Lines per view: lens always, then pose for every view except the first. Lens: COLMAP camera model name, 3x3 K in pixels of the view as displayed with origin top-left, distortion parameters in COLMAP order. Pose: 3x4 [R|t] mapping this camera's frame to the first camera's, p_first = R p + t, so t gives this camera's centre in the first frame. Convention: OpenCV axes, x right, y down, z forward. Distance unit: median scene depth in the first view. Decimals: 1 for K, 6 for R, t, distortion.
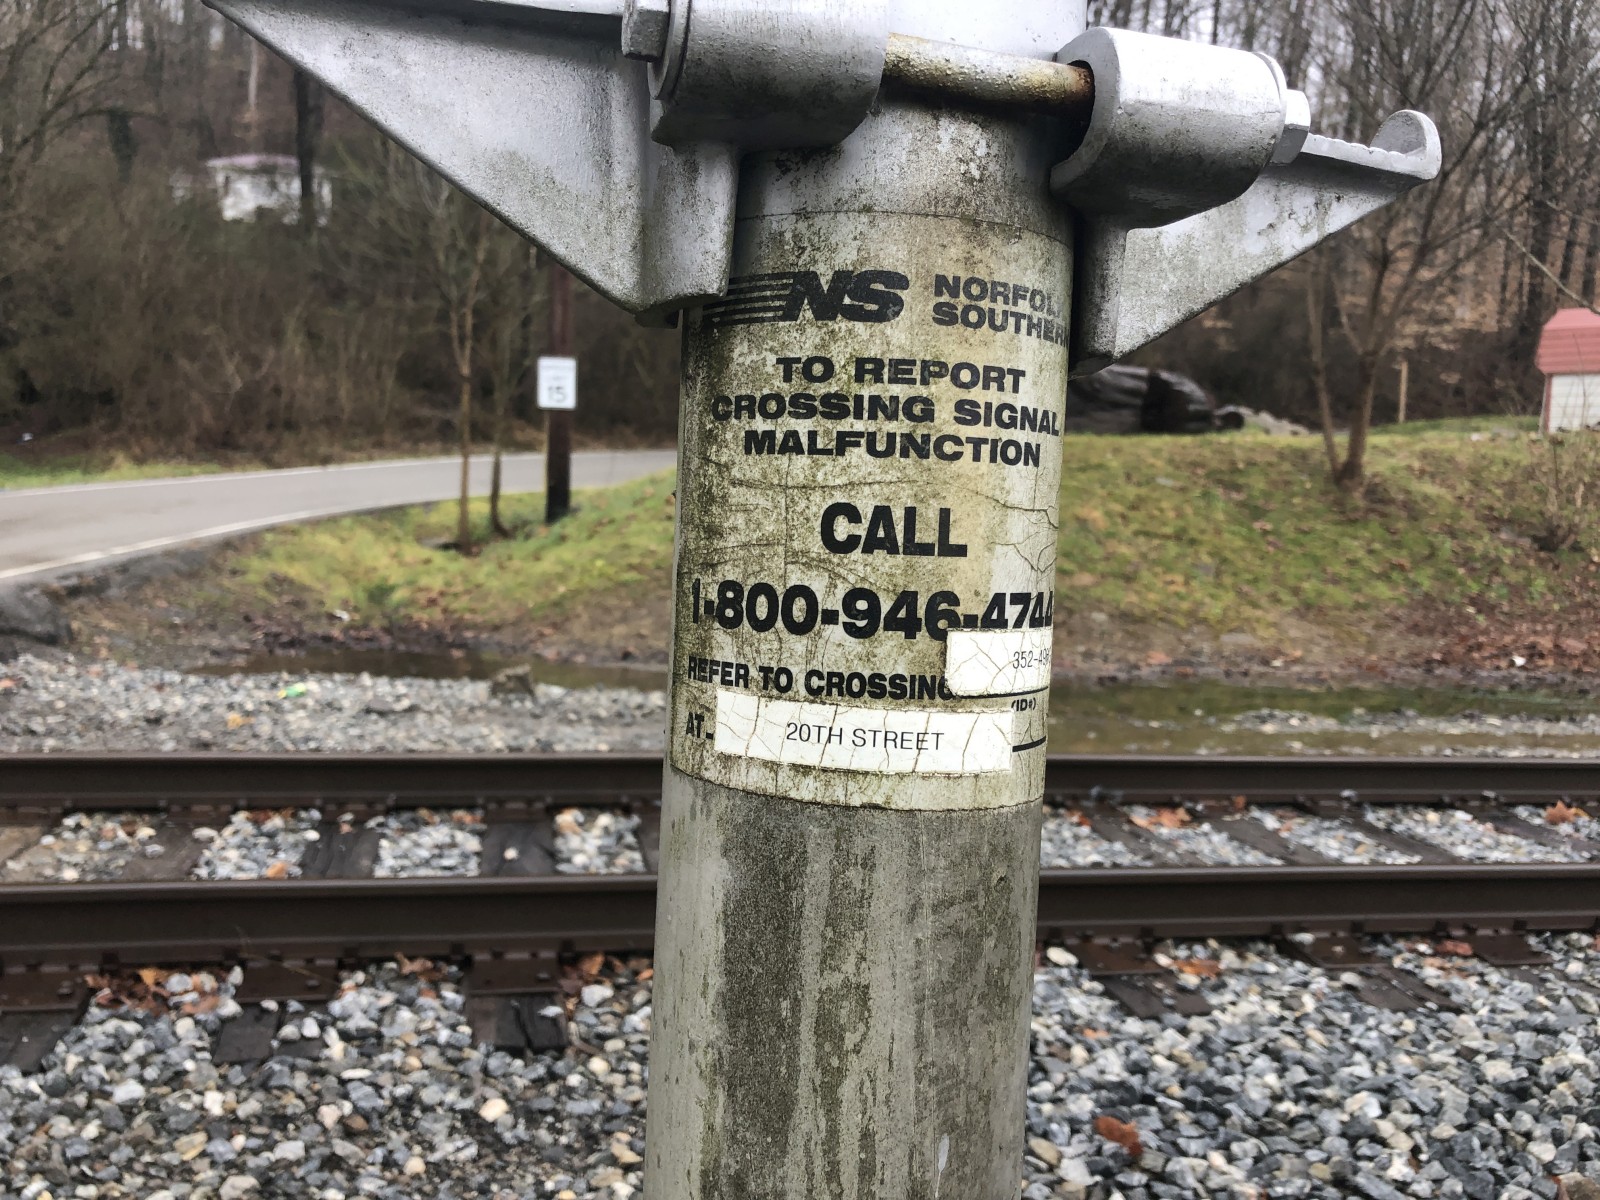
lens RADIAL K [[1320.0, 0, 781.1], [0, 1320.0, 561.1], [0, 0, 1]] dist [-0.011351, -0.008412]
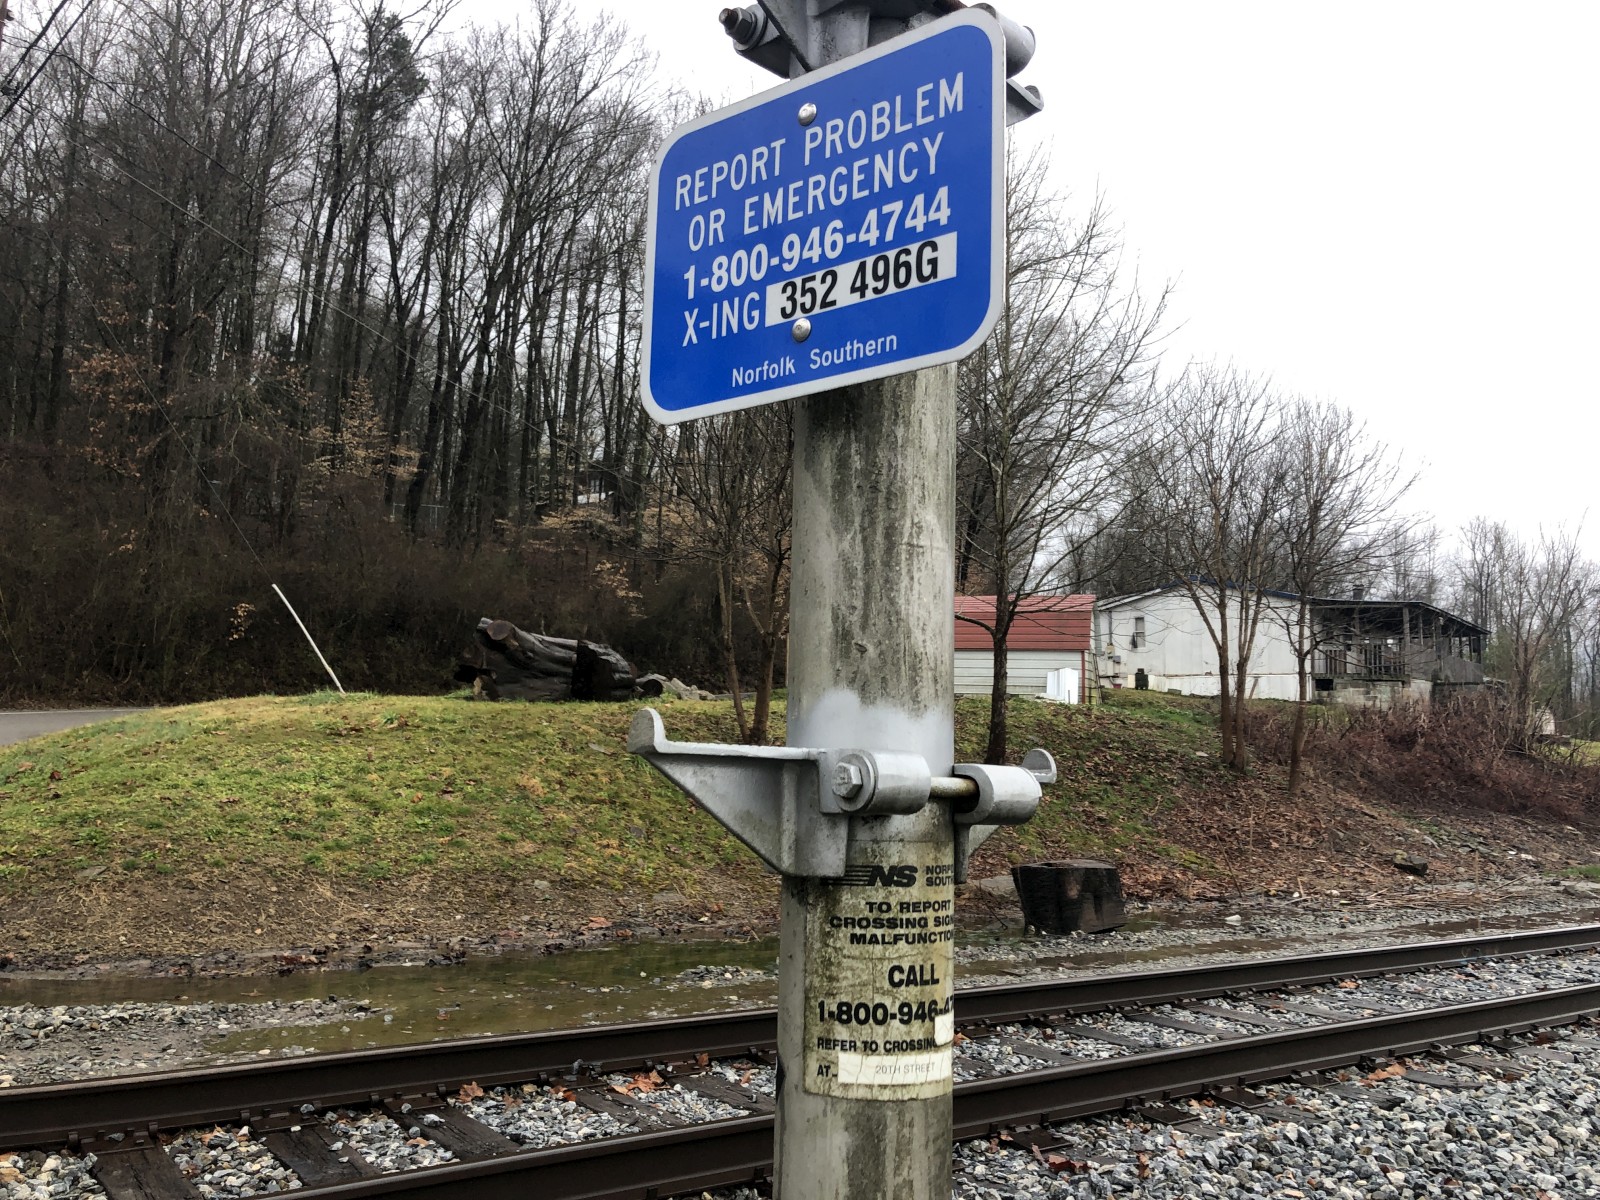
lens RADIAL K [[1307.6, 0, 806.1], [0, 1307.6, 587.9], [0, 0, 1]] dist [0.012019, 0.003825]
pose [[0.897423, 0.045271, 0.438841, -1.070003], [0.031787, 0.985501, -0.166667, -0.300002], [-0.440024, 0.163520, 0.882972, -1.021378]]
